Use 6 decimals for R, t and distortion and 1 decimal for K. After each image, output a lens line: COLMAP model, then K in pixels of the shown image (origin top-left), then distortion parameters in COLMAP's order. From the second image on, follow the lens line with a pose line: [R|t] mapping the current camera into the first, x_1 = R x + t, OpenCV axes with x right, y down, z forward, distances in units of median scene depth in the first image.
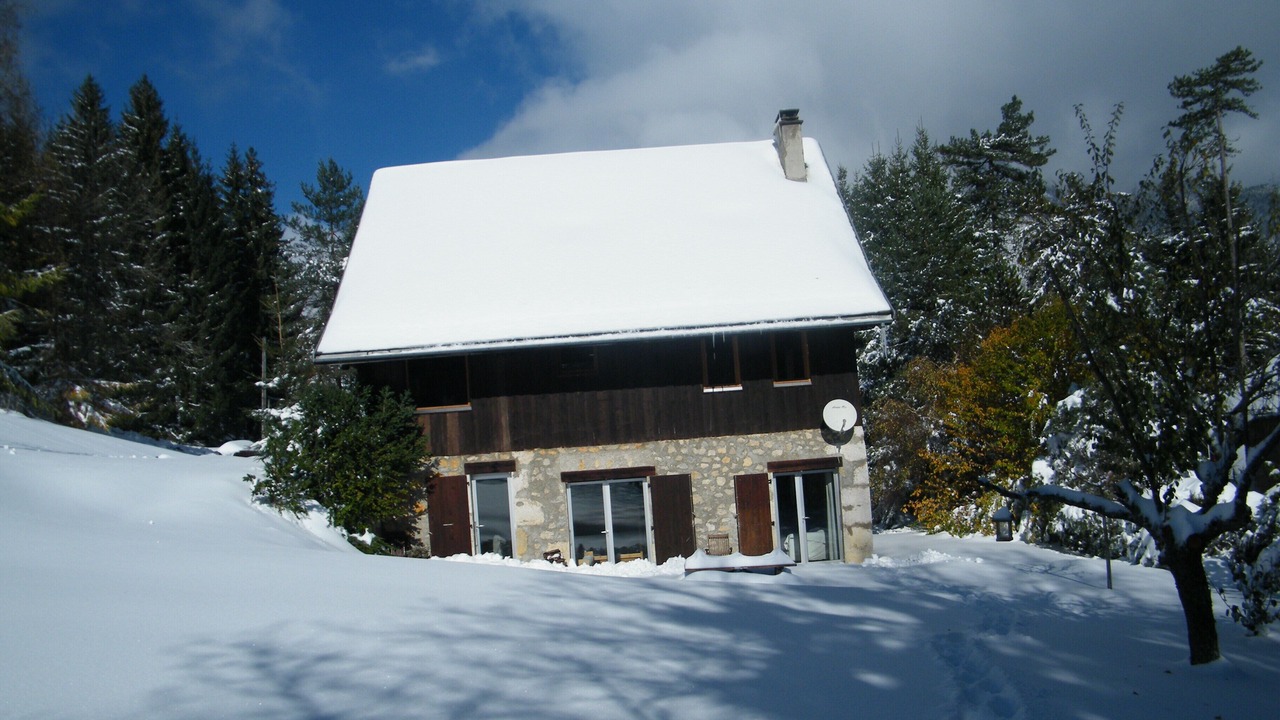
lens RADIAL K [[1075.3, 0, 643.4], [0, 1075.3, 370.4], [0, 0, 1]] dist [-0.200053, 0.187010]
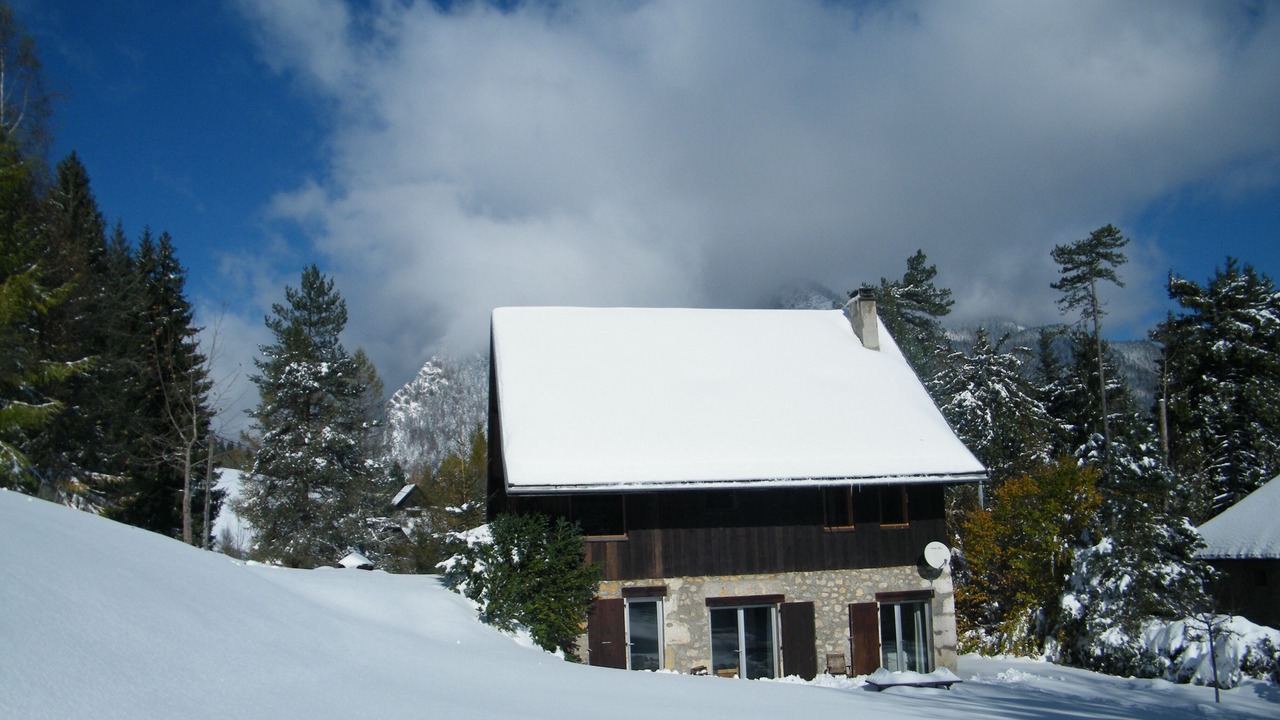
lens RADIAL K [[1075.3, 0, 643.4], [0, 1075.3, 370.4], [0, 0, 1]] dist [-0.200053, 0.187010]
pose [[0.983717, 0.066645, 0.166913, -0.346146], [-0.050170, 0.993615, -0.101053, -0.027484], [-0.172582, 0.091034, 0.980779, -0.122019]]
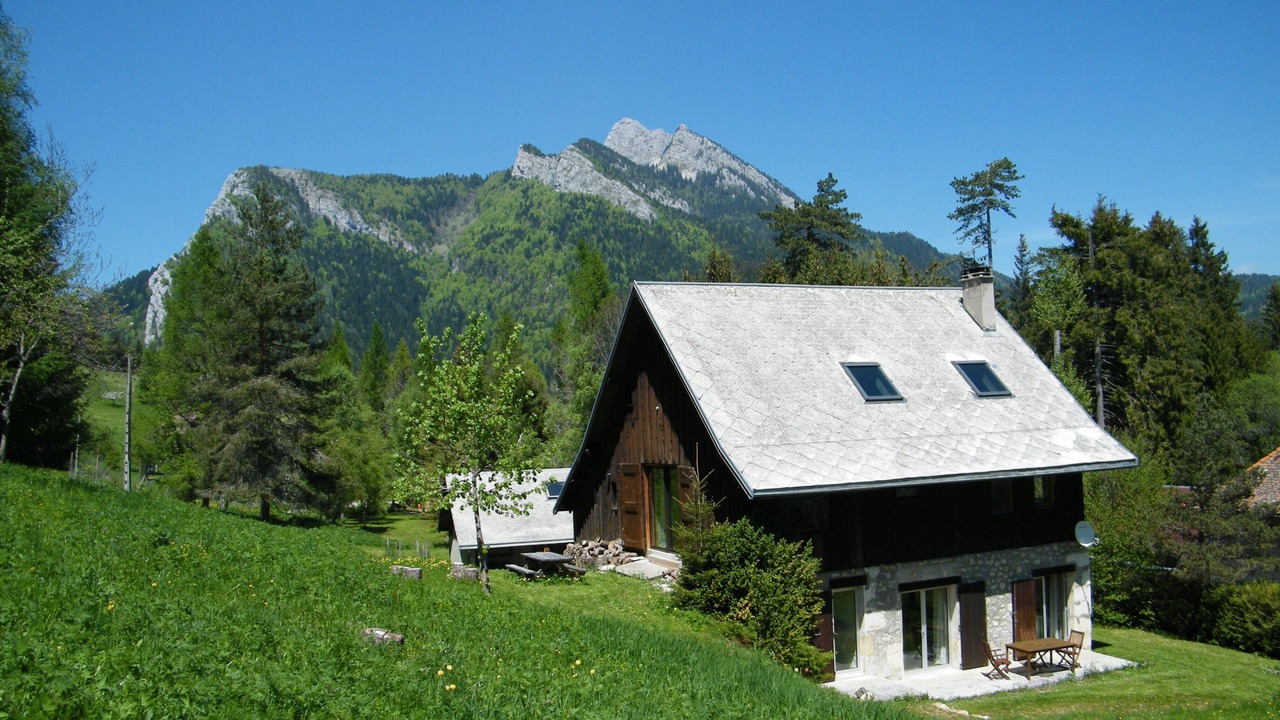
lens RADIAL K [[1075.3, 0, 643.4], [0, 1075.3, 370.4], [0, 0, 1]] dist [-0.200053, 0.187010]
pose [[0.924780, 0.052476, 0.376866, -0.785694], [-0.056388, 0.998409, -0.000651, -0.123057], [-0.376301, -0.020649, 0.926267, 0.031867]]
